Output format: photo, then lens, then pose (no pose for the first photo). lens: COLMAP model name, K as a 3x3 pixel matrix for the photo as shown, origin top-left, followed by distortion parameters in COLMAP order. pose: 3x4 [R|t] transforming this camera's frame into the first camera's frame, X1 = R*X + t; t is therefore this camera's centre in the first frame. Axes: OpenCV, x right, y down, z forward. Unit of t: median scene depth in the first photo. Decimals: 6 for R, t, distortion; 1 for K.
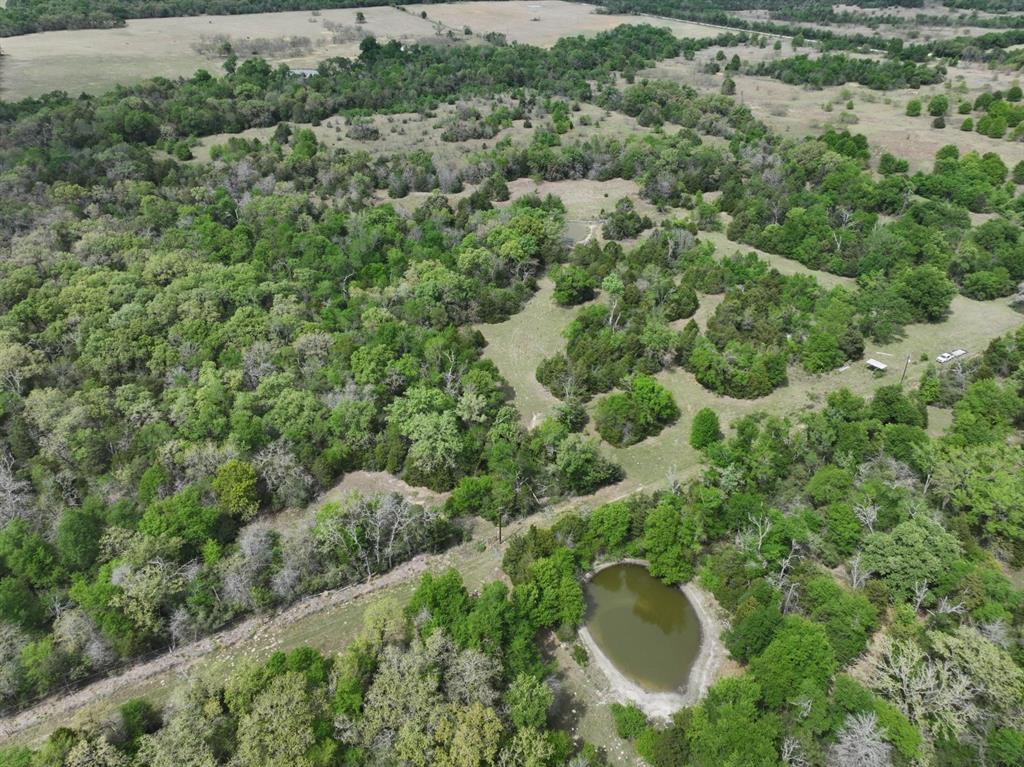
lens RADIAL K [[718.6, 0, 515.1], [0, 718.6, 379.3], [0, 0, 1]] dist [-0.009910, 0.027868]
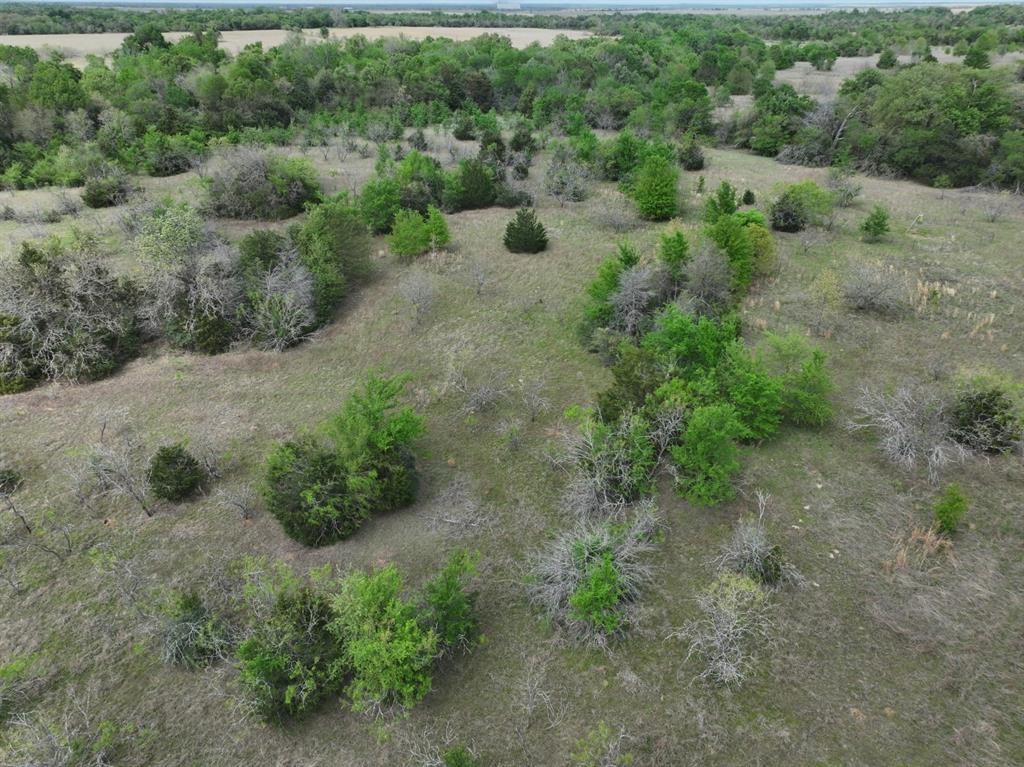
lens RADIAL K [[718.6, 0, 515.1], [0, 718.6, 379.3], [0, 0, 1]] dist [-0.009910, 0.027868]
pose [[0.998557, -0.030410, 0.044260, 0.004182], [0.034170, 0.995636, -0.086839, -0.282088], [-0.041426, 0.088226, 0.995239, 0.762947]]
